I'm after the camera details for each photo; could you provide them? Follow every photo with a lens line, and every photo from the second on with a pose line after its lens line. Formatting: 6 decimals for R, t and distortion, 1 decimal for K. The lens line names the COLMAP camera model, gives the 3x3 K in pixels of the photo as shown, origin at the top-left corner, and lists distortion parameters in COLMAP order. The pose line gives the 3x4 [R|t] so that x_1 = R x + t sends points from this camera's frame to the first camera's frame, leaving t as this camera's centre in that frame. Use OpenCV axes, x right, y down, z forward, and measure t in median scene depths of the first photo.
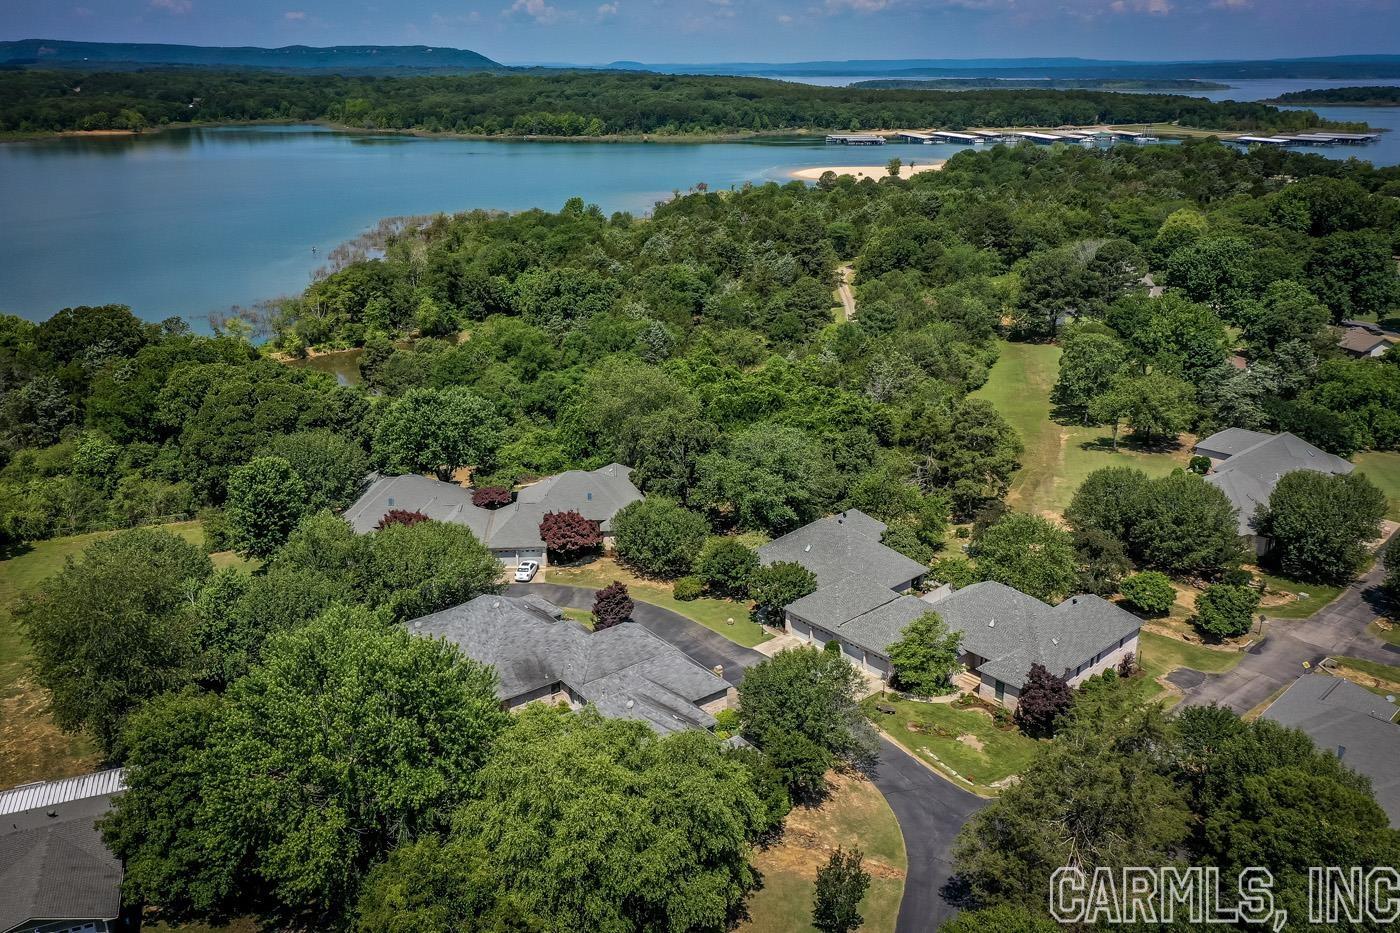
lens RADIAL K [[1119.2, 0, 708.2], [0, 1119.2, 465.4], [0, 0, 1]] dist [0.023323, 0.000505]
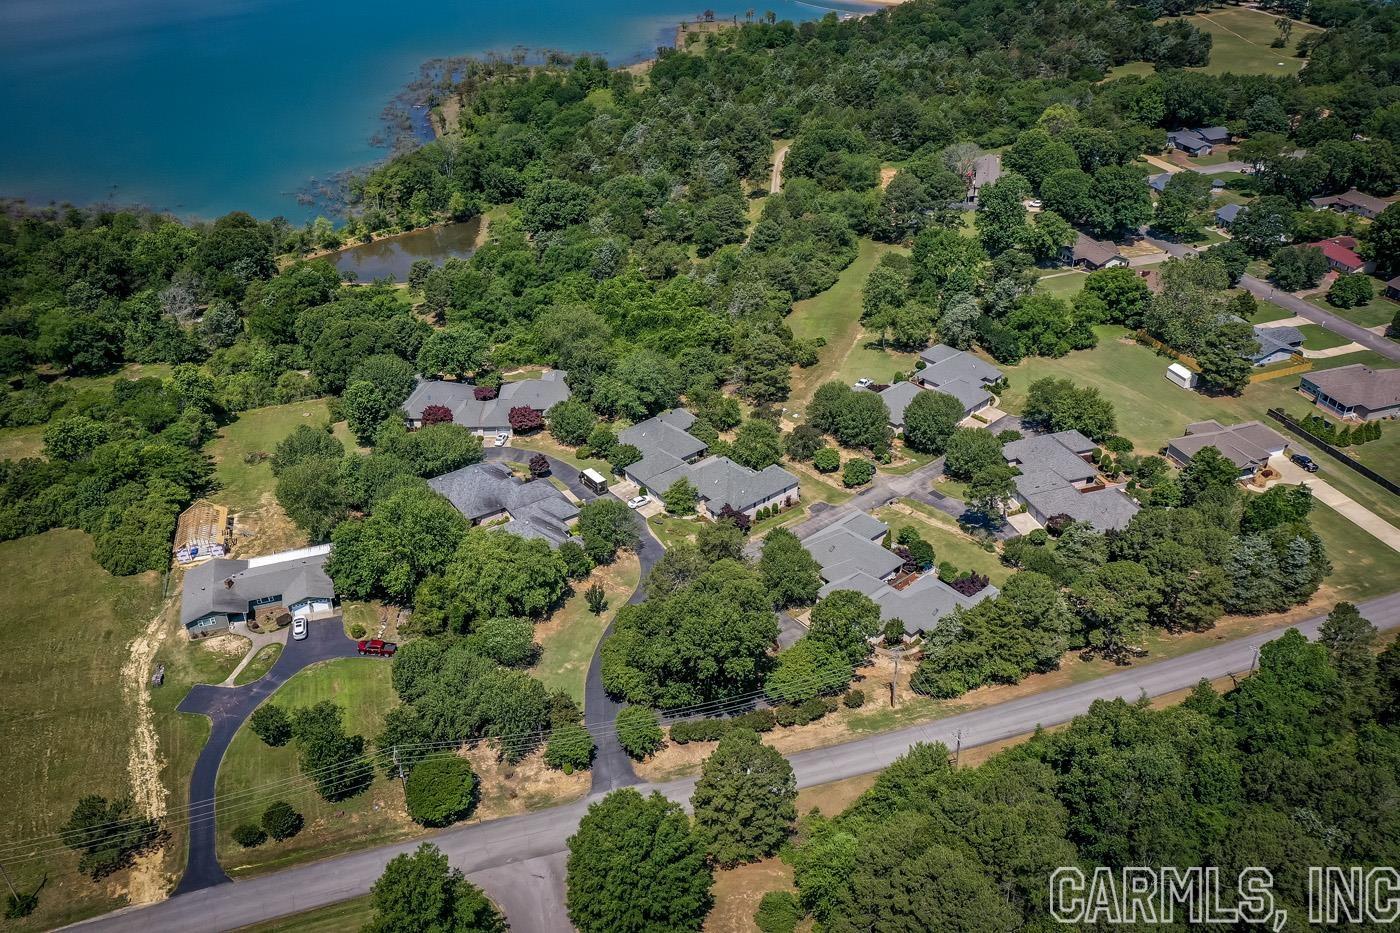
lens RADIAL K [[1119.2, 0, 708.2], [0, 1119.2, 465.4], [0, 0, 1]] dist [0.023323, 0.000505]
pose [[0.998512, 0.020210, -0.050649, 0.177299], [-0.008642, 0.975694, 0.218966, -0.175831], [0.053843, -0.218203, 0.974417, -0.518776]]
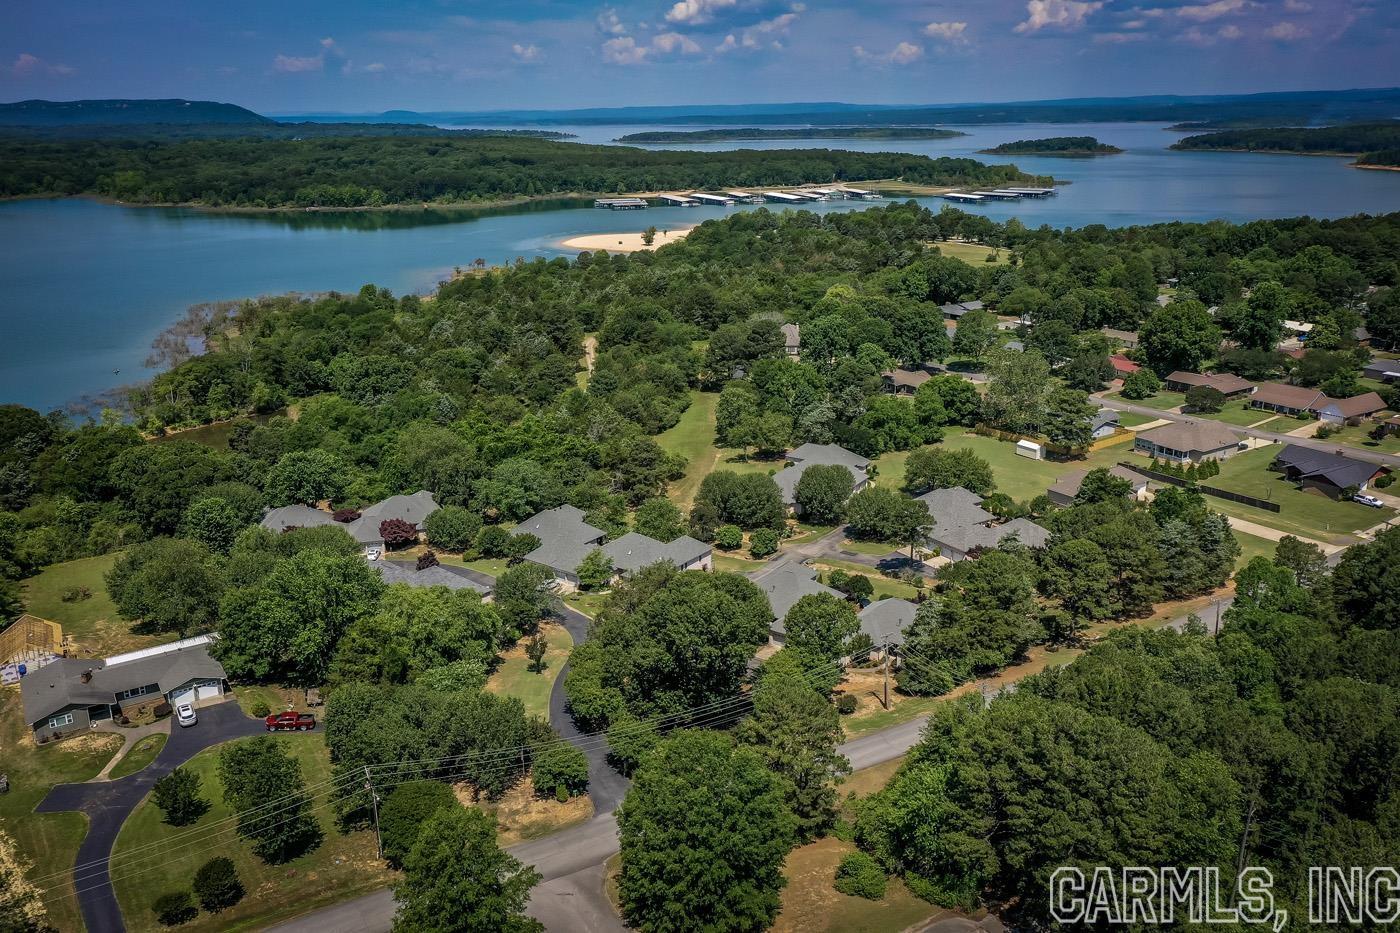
lens RADIAL K [[1119.2, 0, 708.2], [0, 1119.2, 465.4], [0, 0, 1]] dist [0.023323, 0.000505]
pose [[0.982345, -0.069290, 0.173772, 0.031367], [0.075510, 0.996711, -0.029433, 0.029902], [-0.171161, 0.042035, 0.984346, -0.481639]]
